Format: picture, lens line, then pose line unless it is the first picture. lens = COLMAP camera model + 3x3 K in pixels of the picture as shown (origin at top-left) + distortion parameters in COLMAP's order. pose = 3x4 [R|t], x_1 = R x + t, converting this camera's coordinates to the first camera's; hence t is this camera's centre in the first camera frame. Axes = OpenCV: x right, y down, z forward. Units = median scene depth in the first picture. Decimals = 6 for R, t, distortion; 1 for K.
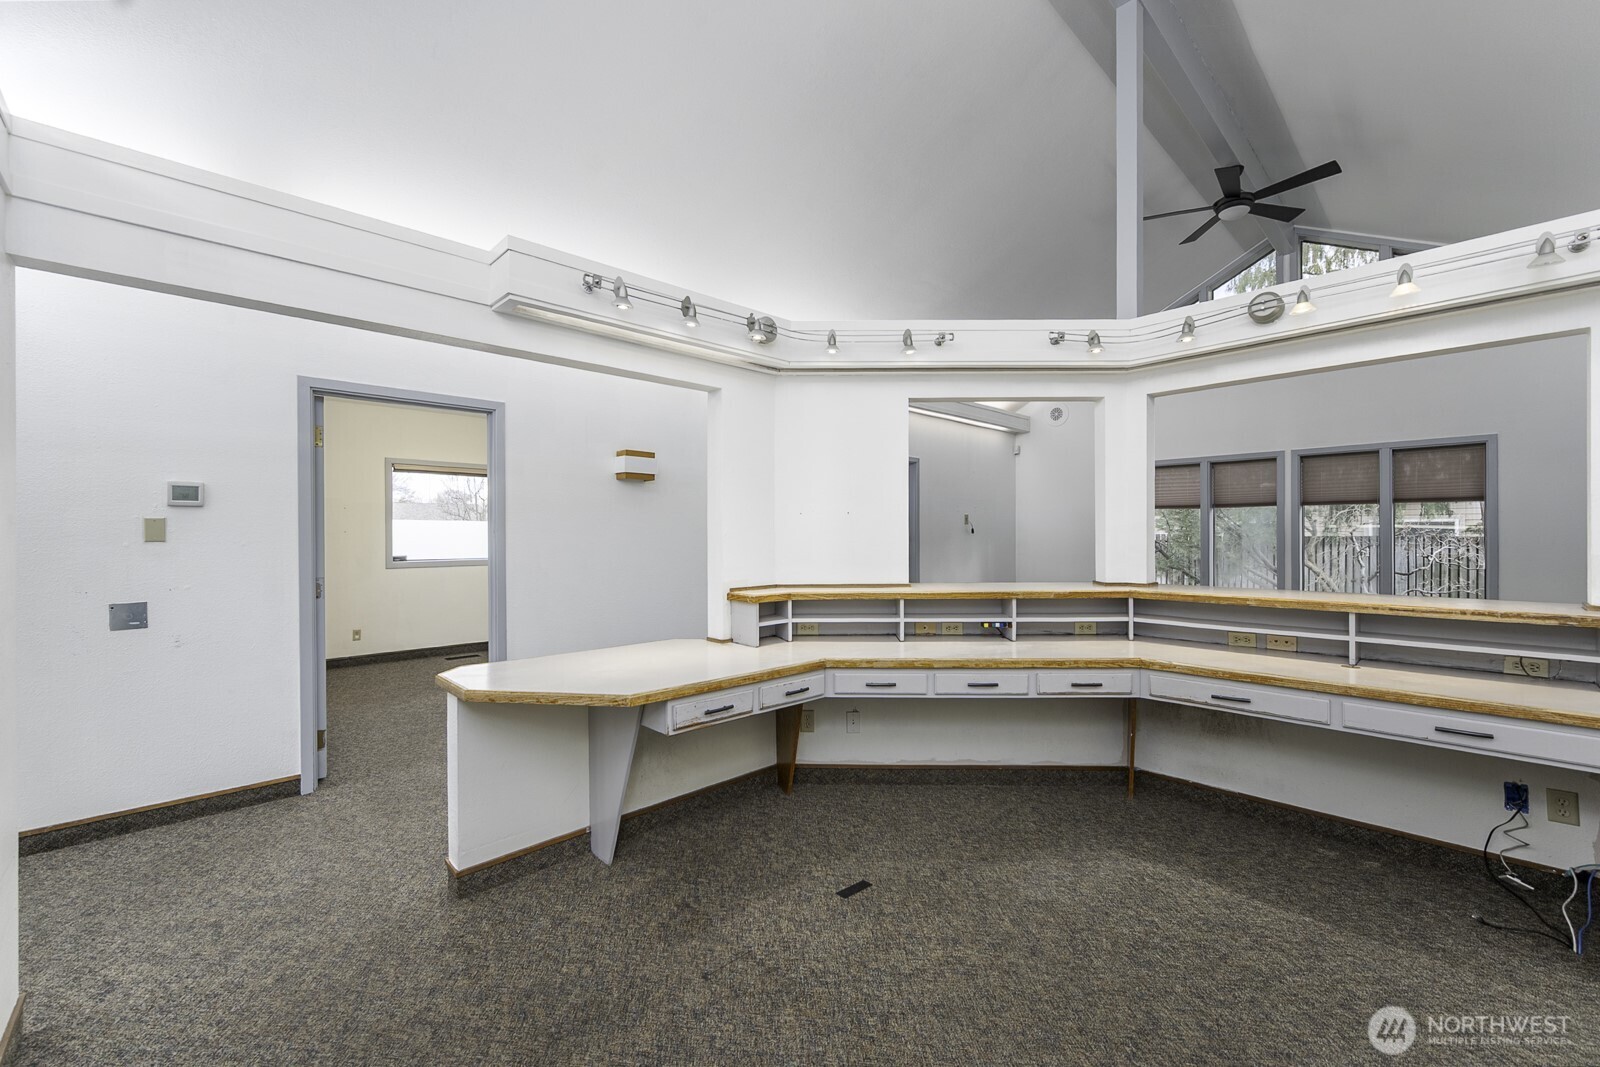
lens RADIAL K [[644.3, 0, 799.0], [0, 644.3, 537.7], [0, 0, 1]] dist [0.000434, -0.000656]
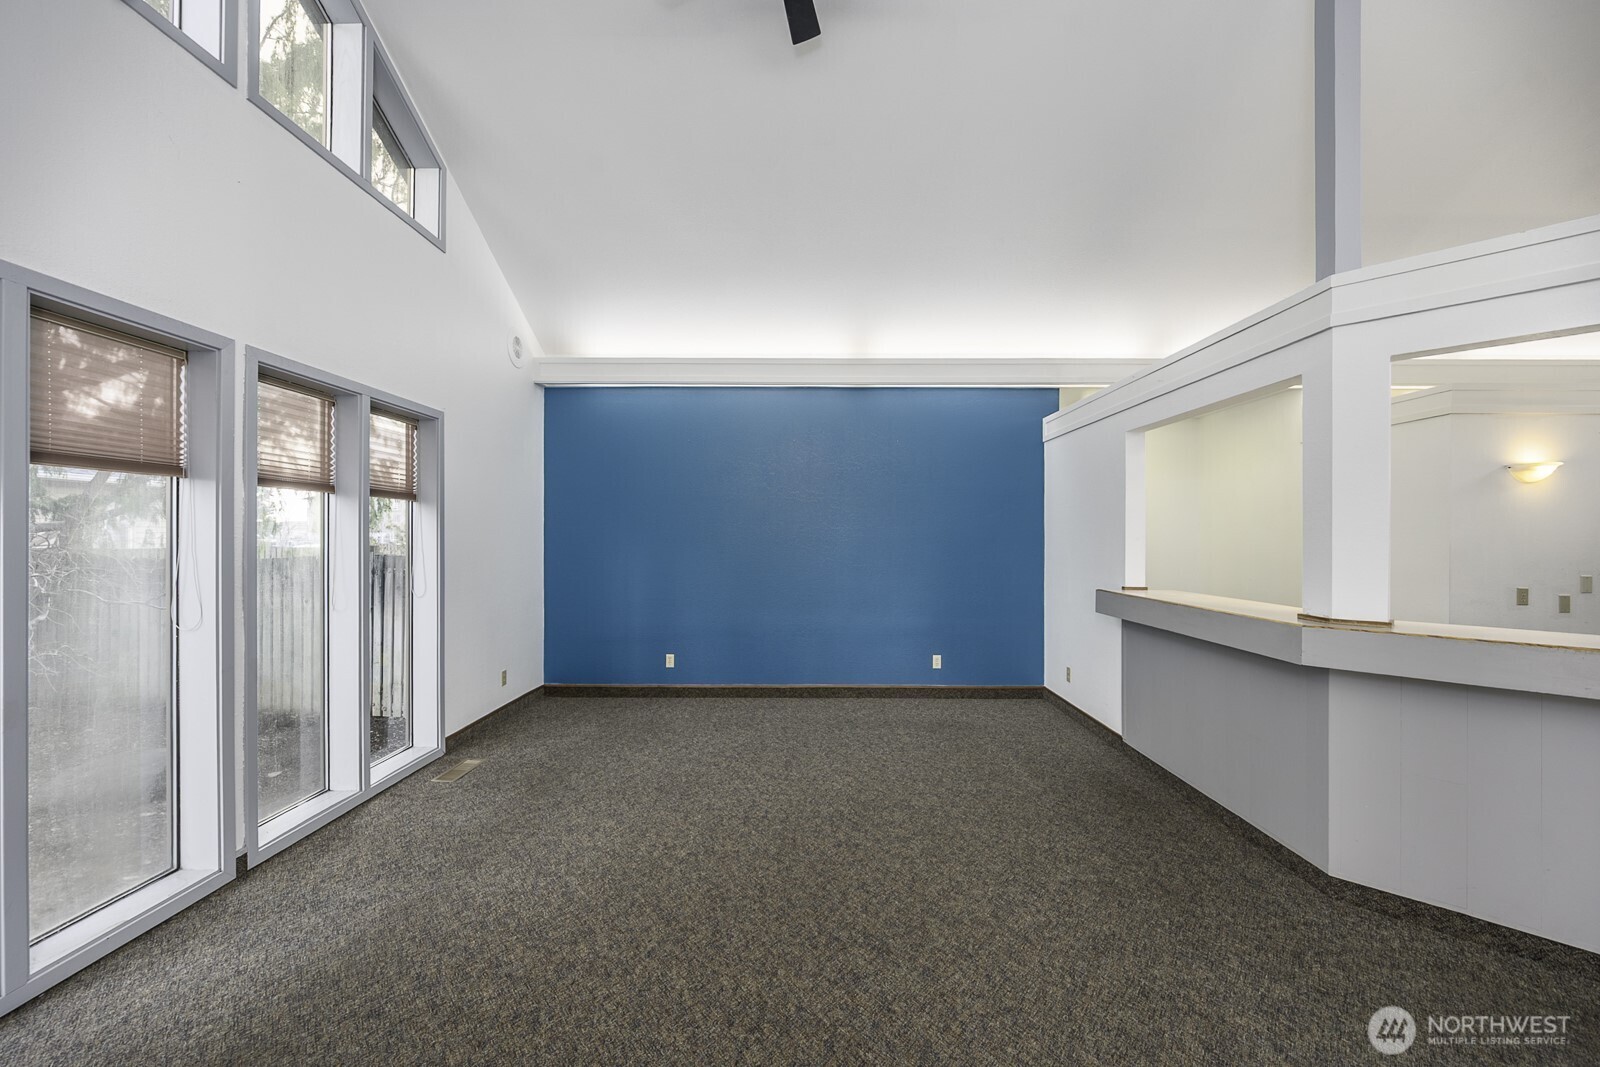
lens RADIAL K [[644.3, 0, 811.5], [0, 644.3, 540.7], [0, 0, 1]] dist [0.000434, -0.000656]
pose [[-0.721792, 0.002881, 0.692104, 0.510966], [0.005060, 0.999987, 0.001115, -0.030104], [-0.692092, 0.004307, -0.721797, 2.220047]]
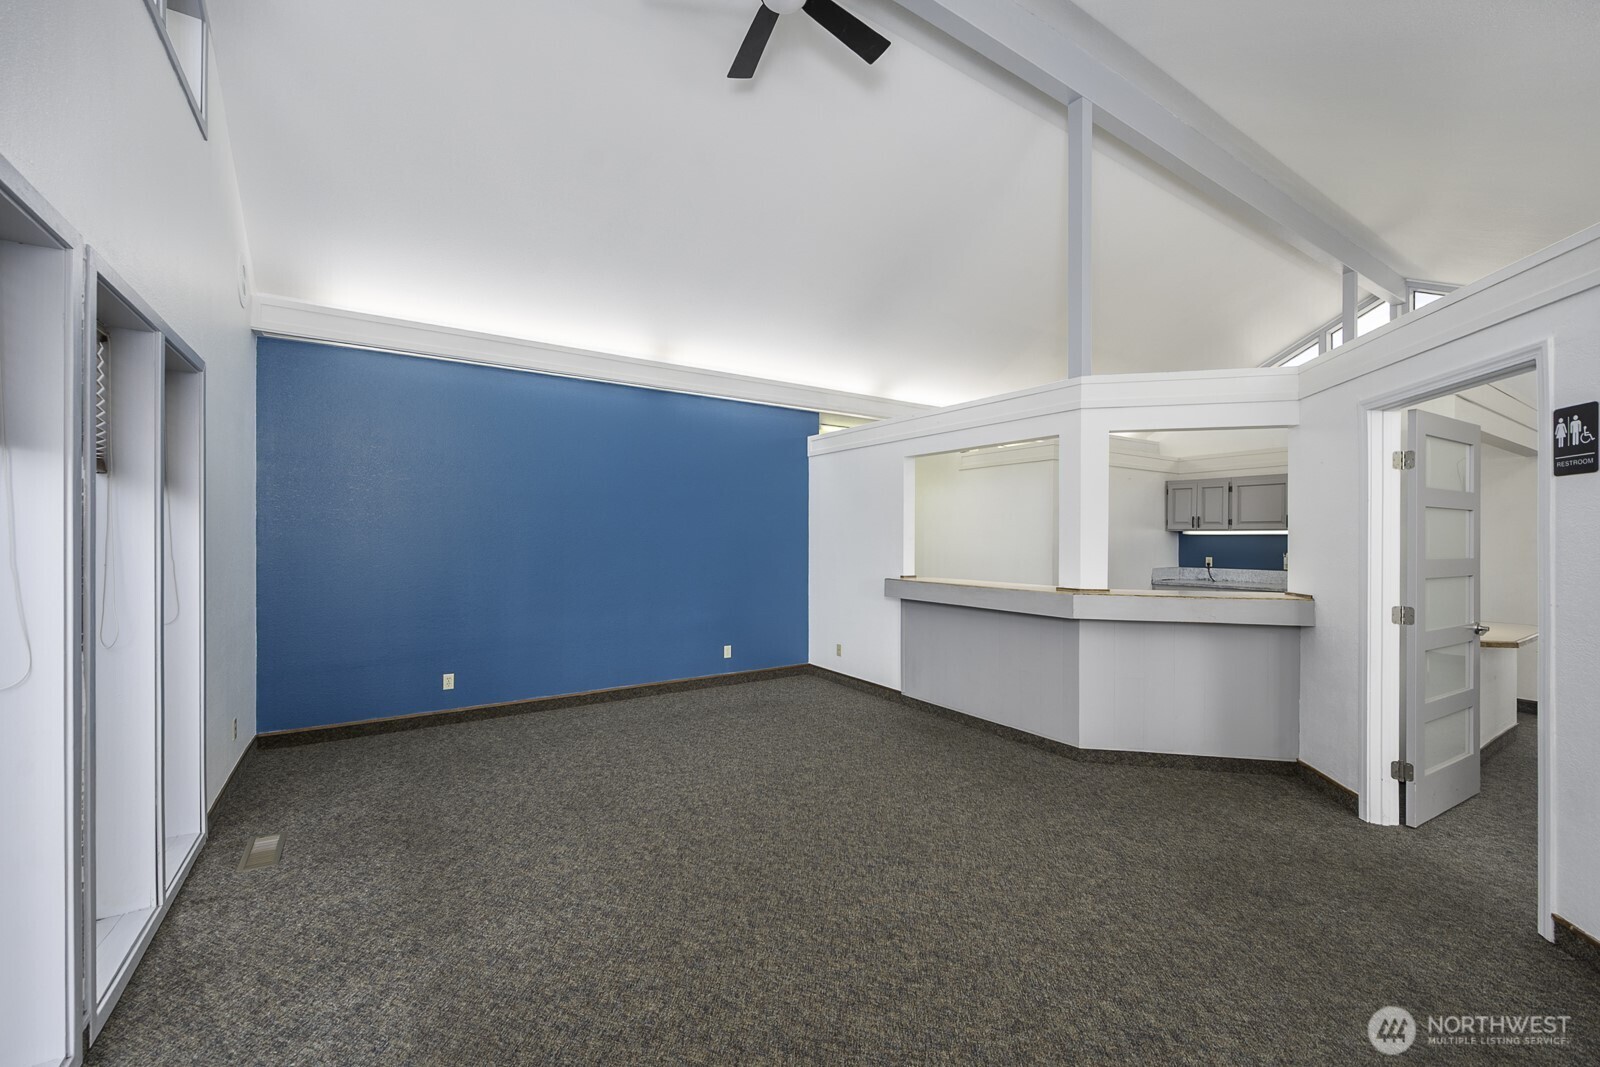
lens RADIAL K [[644.3, 0, 810.6], [0, 644.3, 540.7], [0, 0, 1]] dist [0.000434, -0.000656]
pose [[-0.986001, 0.004629, 0.166673, 0.921996], [0.005840, 0.999960, 0.006778, -0.037559], [-0.166635, 0.007657, -0.985989, 2.564745]]
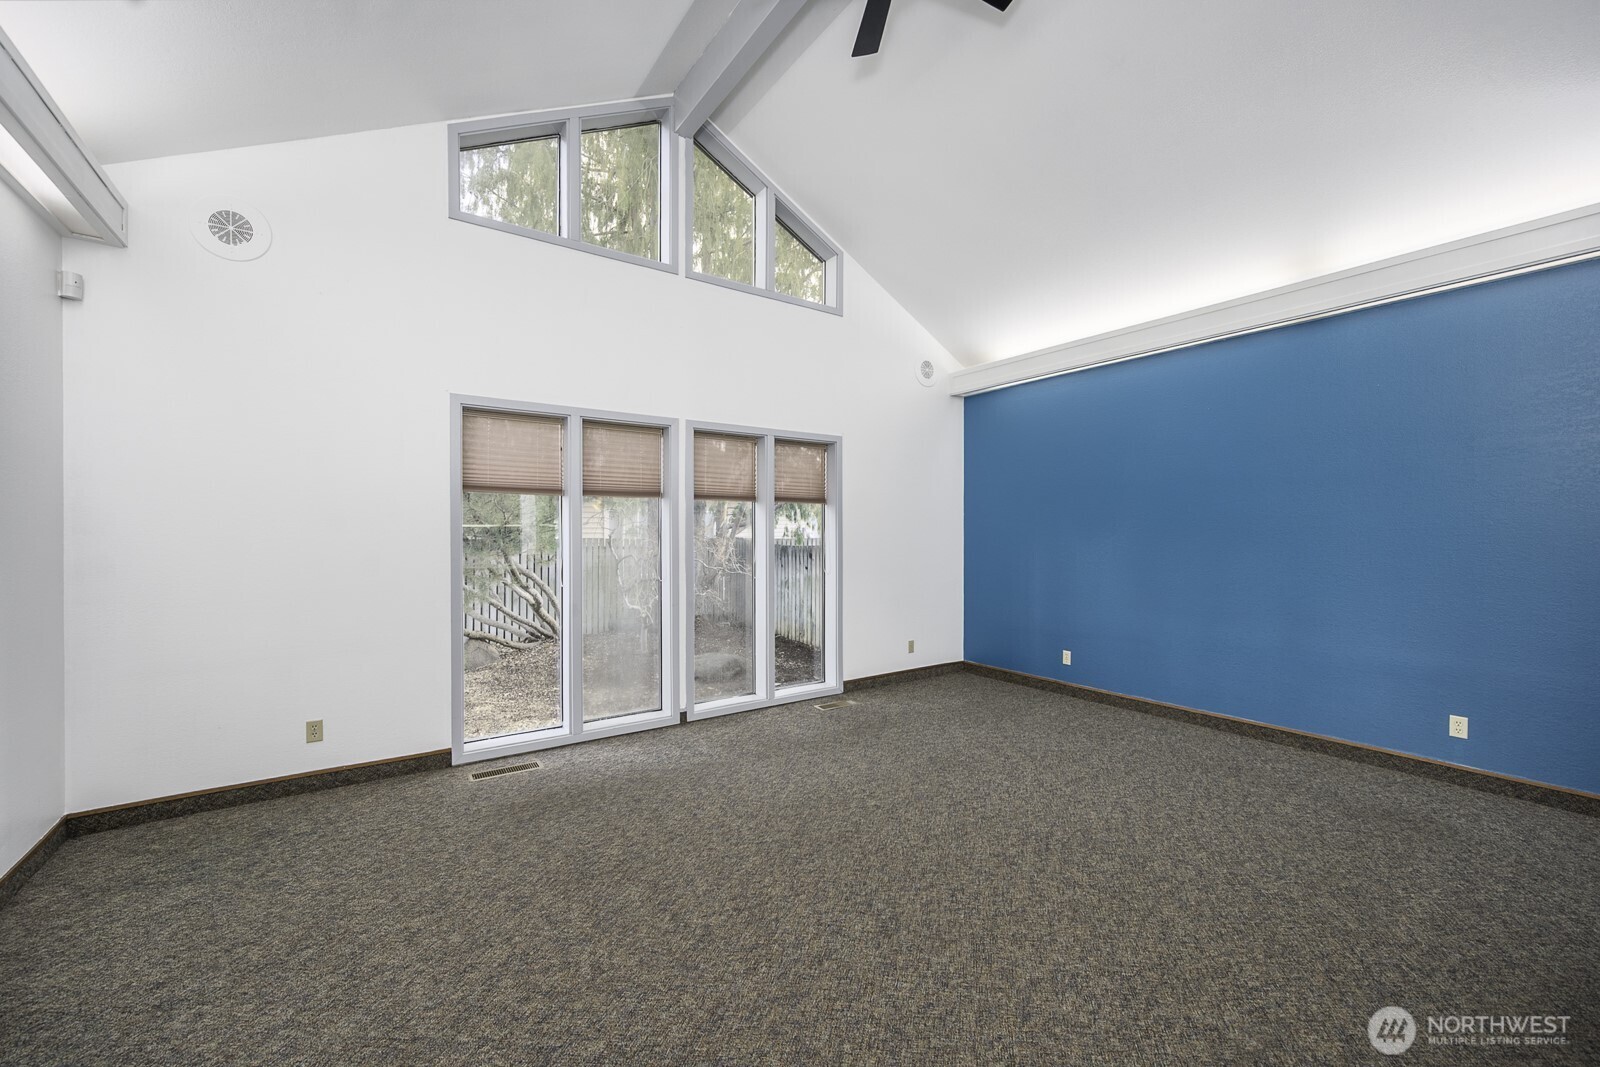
lens RADIAL K [[644.3, 0, 799.7], [0, 644.3, 530.5], [0, 0, 1]] dist [0.000434, -0.000656]
pose [[0.155639, 0.009617, 0.987767, 0.218160], [0.002638, 0.999945, -0.010151, -0.020722], [-0.987811, 0.004185, 0.155605, 1.643697]]
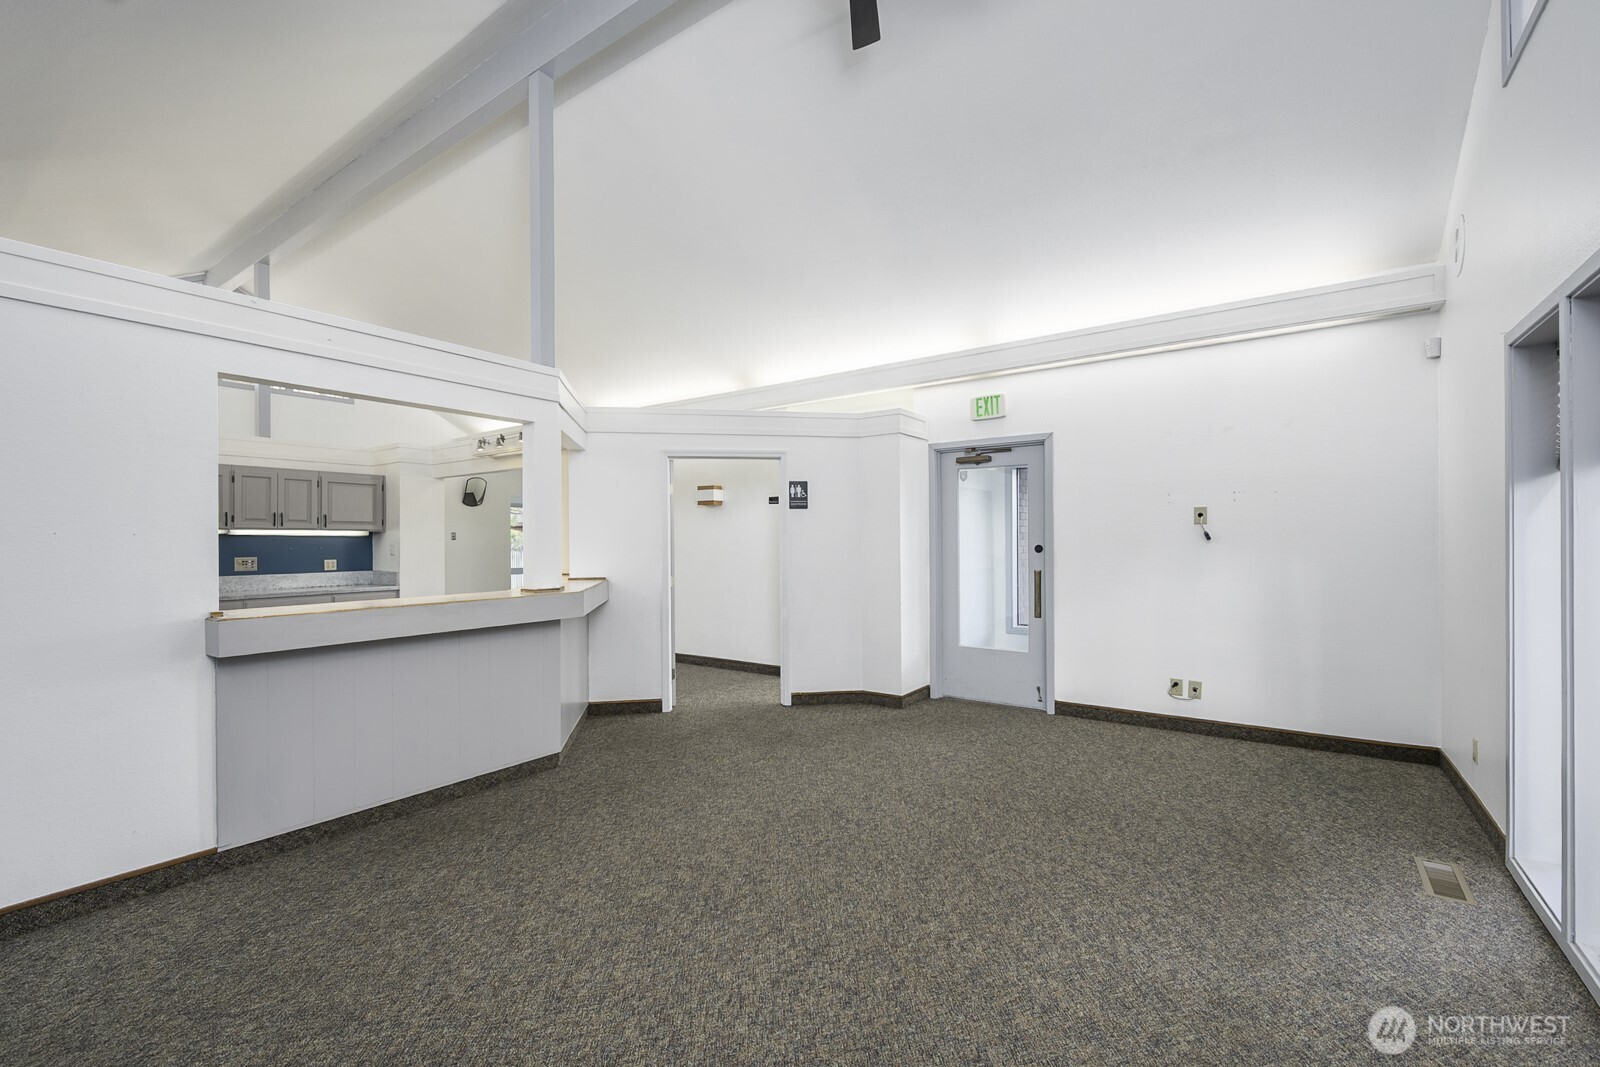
lens RADIAL K [[673.3, 0, 799.2], [0, 673.3, 531.3], [0, 0, 1]] dist [-0.000258, -0.000557]
pose [[0.182074, -0.005217, -0.983271, 1.995599], [0.001529, 0.999986, -0.005023, -0.030720], [0.983284, -0.000588, 0.182079, 1.405398]]
